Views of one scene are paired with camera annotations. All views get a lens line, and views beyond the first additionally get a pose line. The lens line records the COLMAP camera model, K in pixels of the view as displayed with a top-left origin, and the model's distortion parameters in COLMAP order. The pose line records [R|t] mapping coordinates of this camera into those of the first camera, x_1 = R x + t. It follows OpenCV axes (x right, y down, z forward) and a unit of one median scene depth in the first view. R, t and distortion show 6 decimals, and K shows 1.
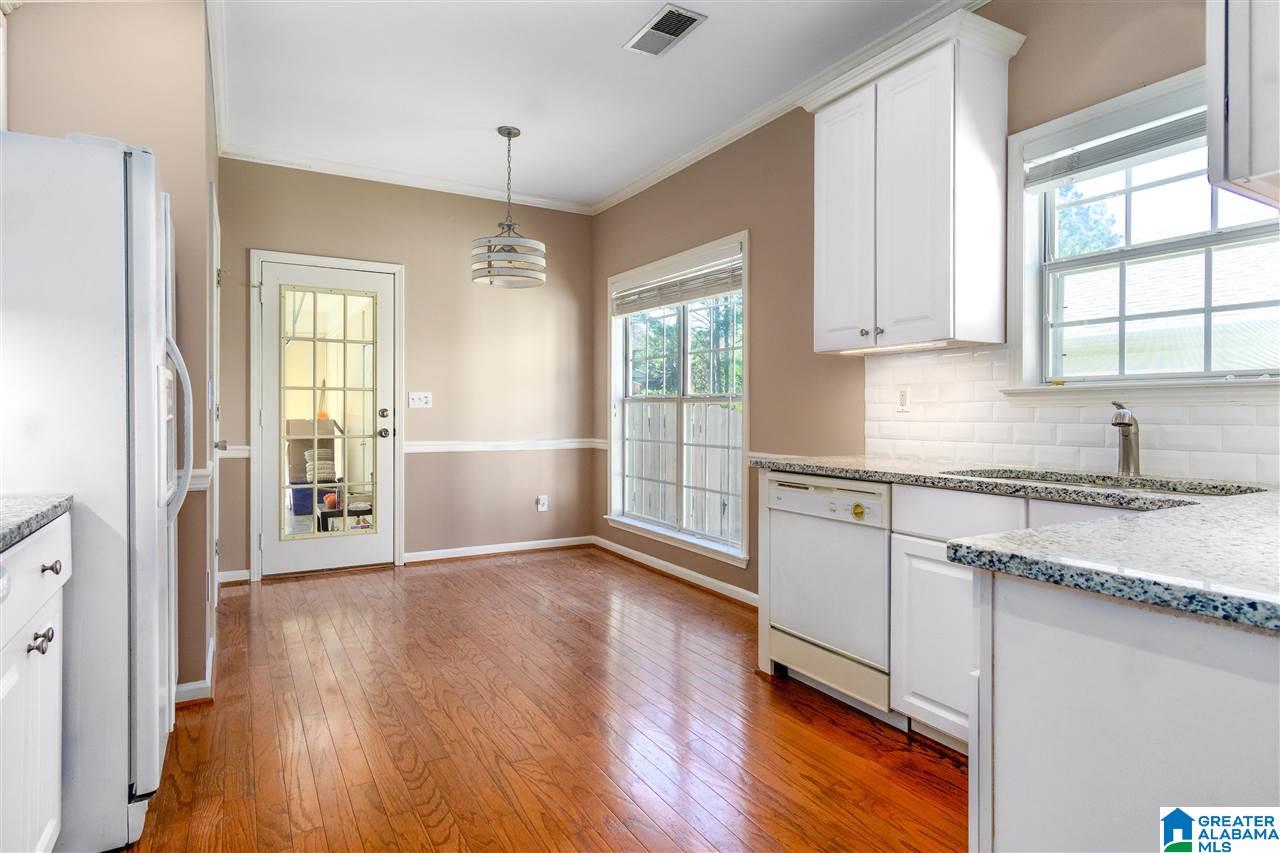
lens RADIAL K [[688.5, 0, 628.9], [0, 688.5, 416.0], [0, 0, 1]] dist [0.006324, 0.000886]
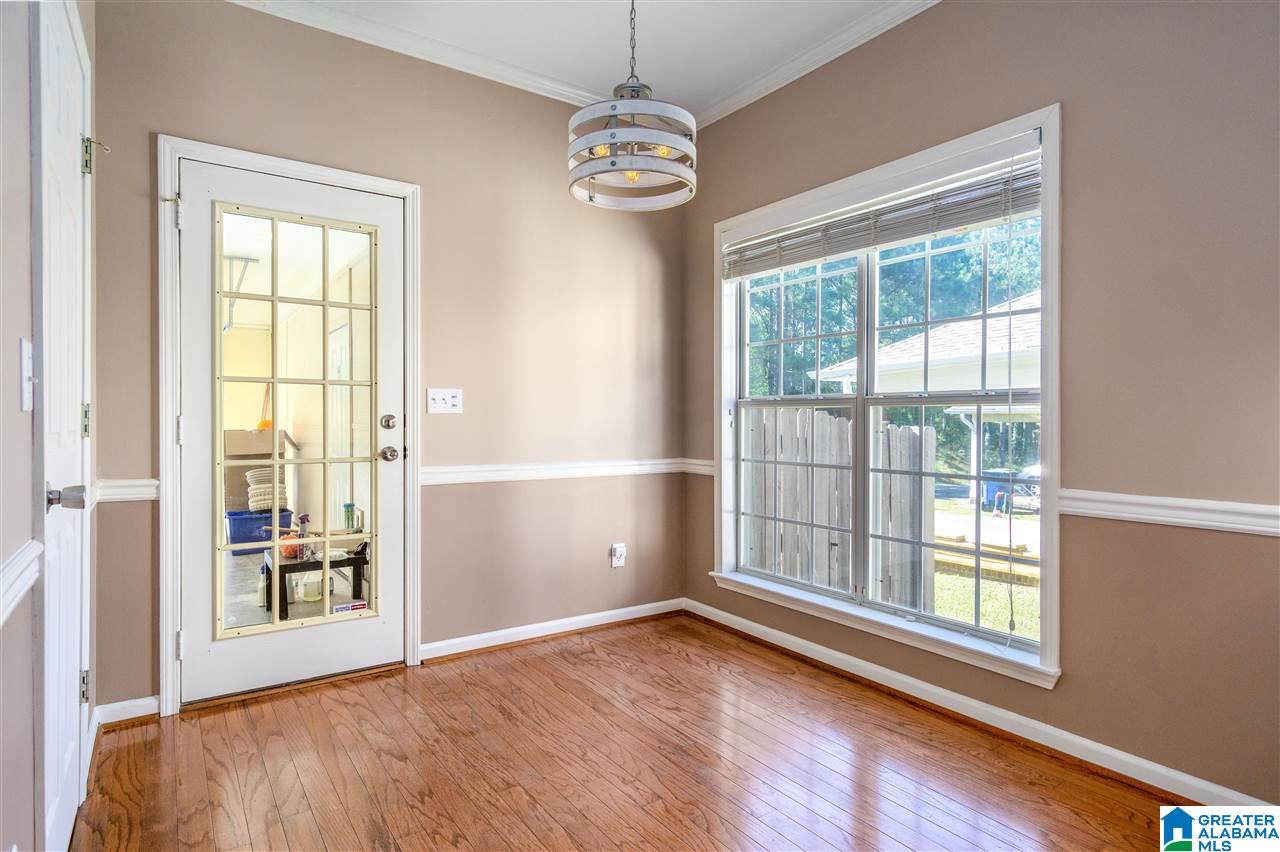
lens RADIAL K [[688.5, 0, 633.6], [0, 688.5, 427.2], [0, 0, 1]] dist [0.006324, 0.000886]
pose [[0.996775, -0.000386, 0.080248, -0.182742], [0.000084, 0.999993, 0.003766, -0.001513], [-0.080249, -0.003747, 0.996768, 0.358734]]
